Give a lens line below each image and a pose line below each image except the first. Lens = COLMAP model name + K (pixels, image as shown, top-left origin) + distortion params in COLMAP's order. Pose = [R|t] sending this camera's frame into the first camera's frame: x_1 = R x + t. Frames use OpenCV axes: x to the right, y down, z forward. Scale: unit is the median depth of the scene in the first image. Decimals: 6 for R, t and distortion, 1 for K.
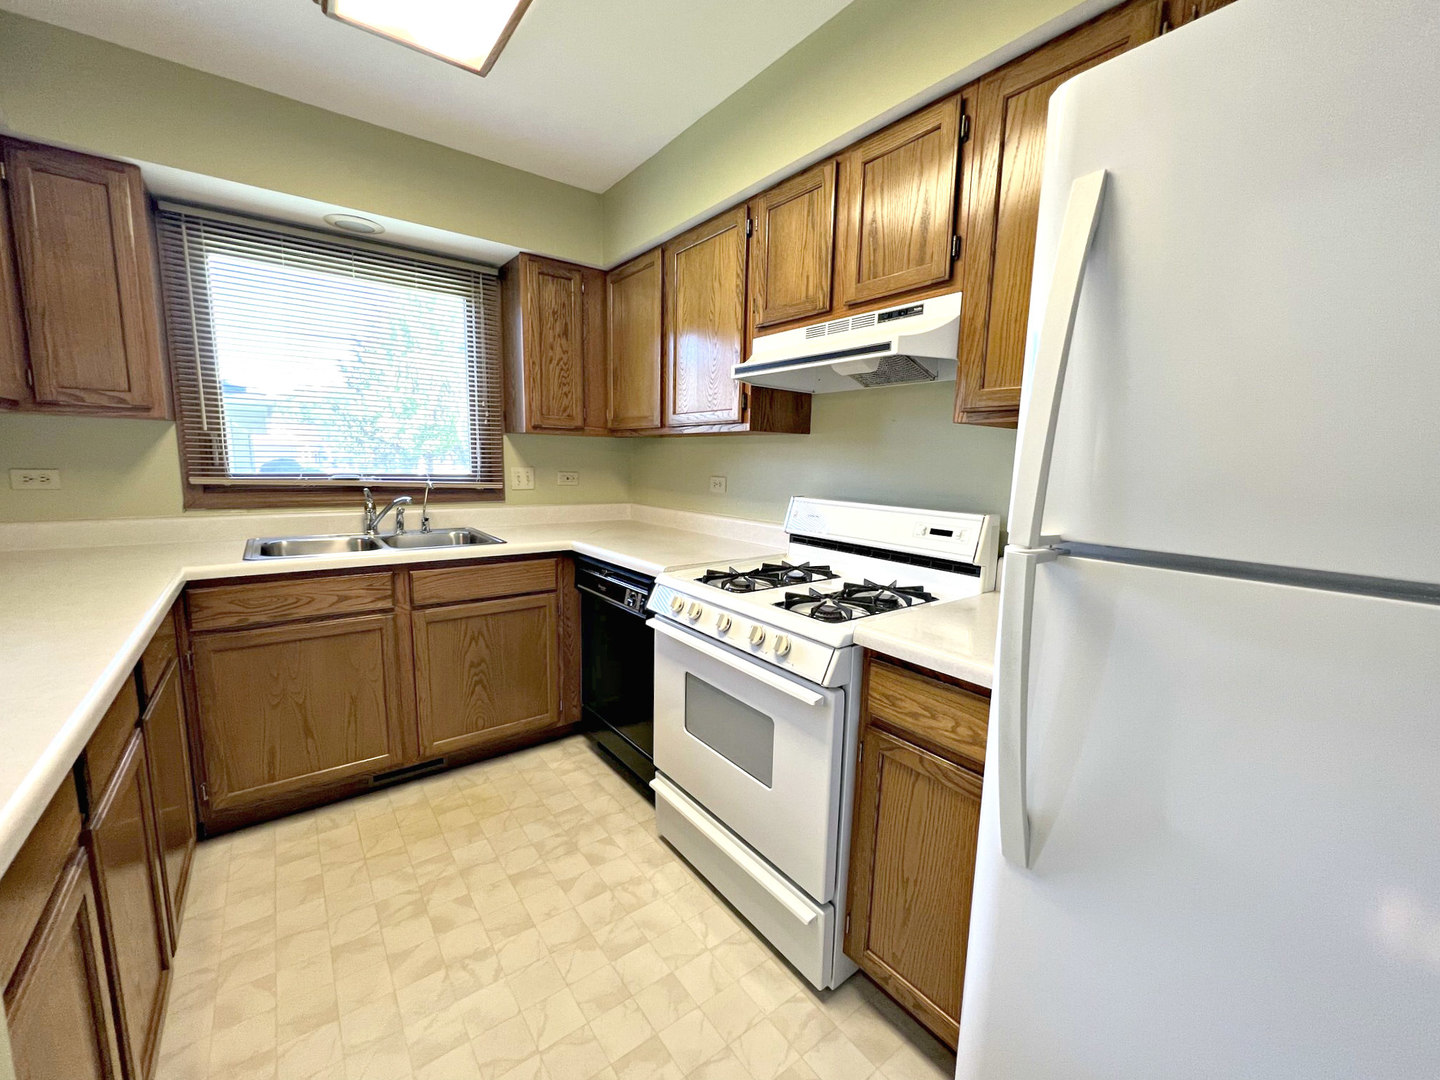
lens RADIAL K [[586.0, 0, 717.7], [0, 586.0, 542.4], [0, 0, 1]] dist [-0.003113, 0.000995]
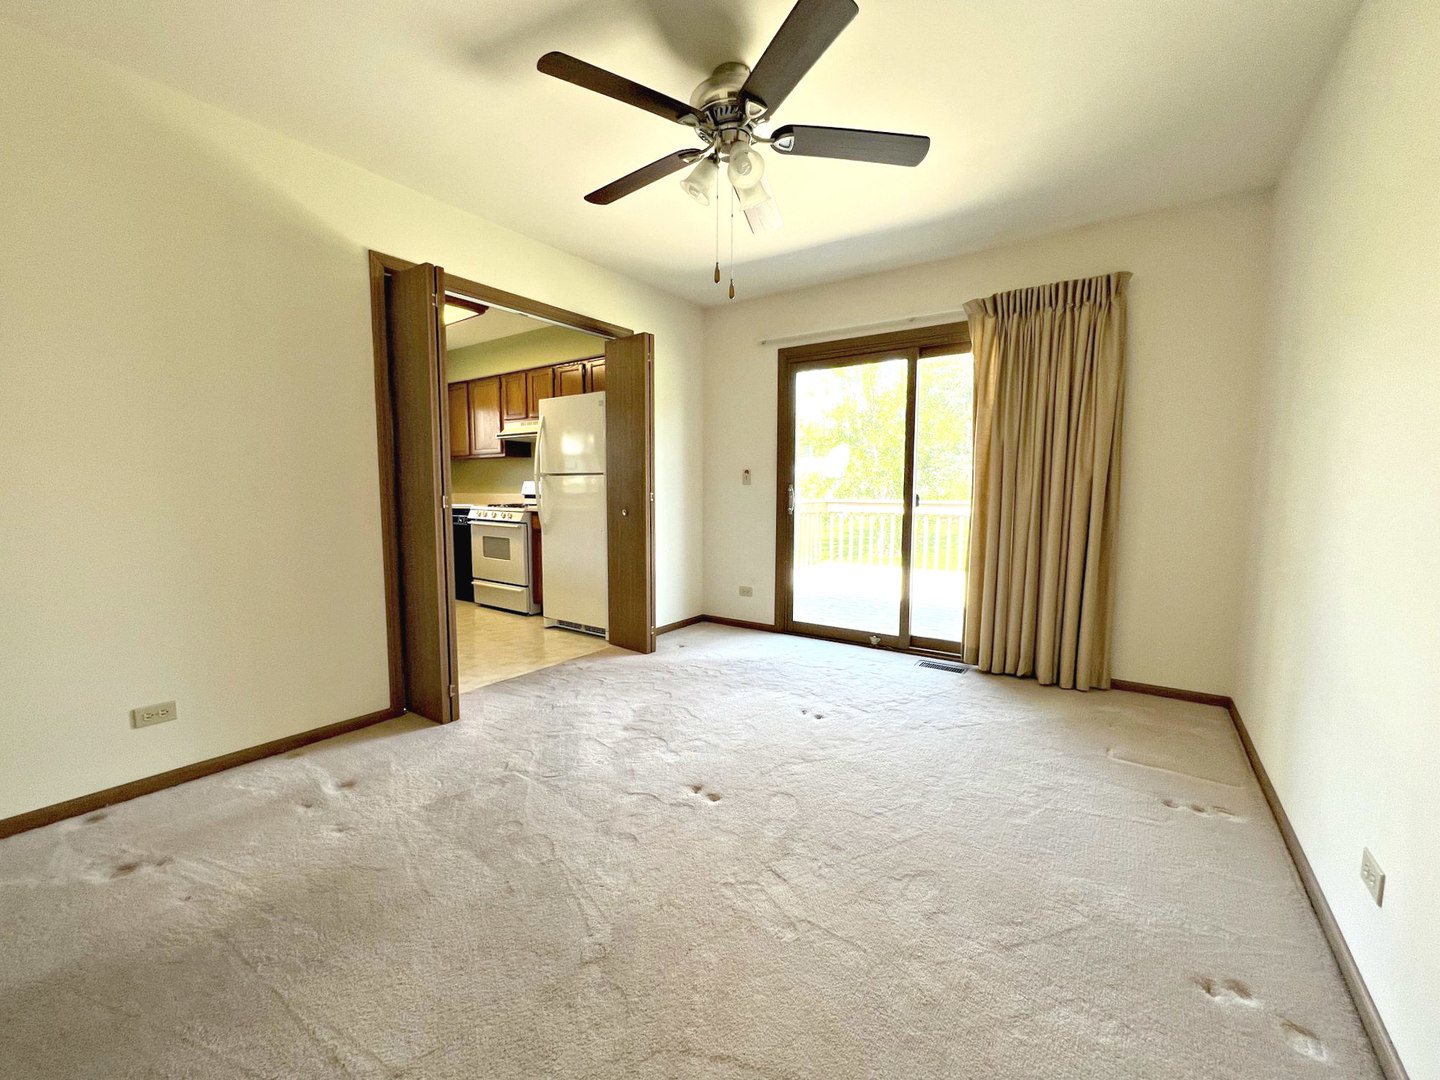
lens RADIAL K [[586.0, 0, 717.7], [0, 586.0, 542.4], [0, 0, 1]] dist [-0.003113, 0.000995]
pose [[0.952170, -0.047672, 0.301828, 0.159600], [0.060752, 0.997571, -0.034090, 0.371805], [-0.299470, 0.050796, 0.952753, -1.921849]]
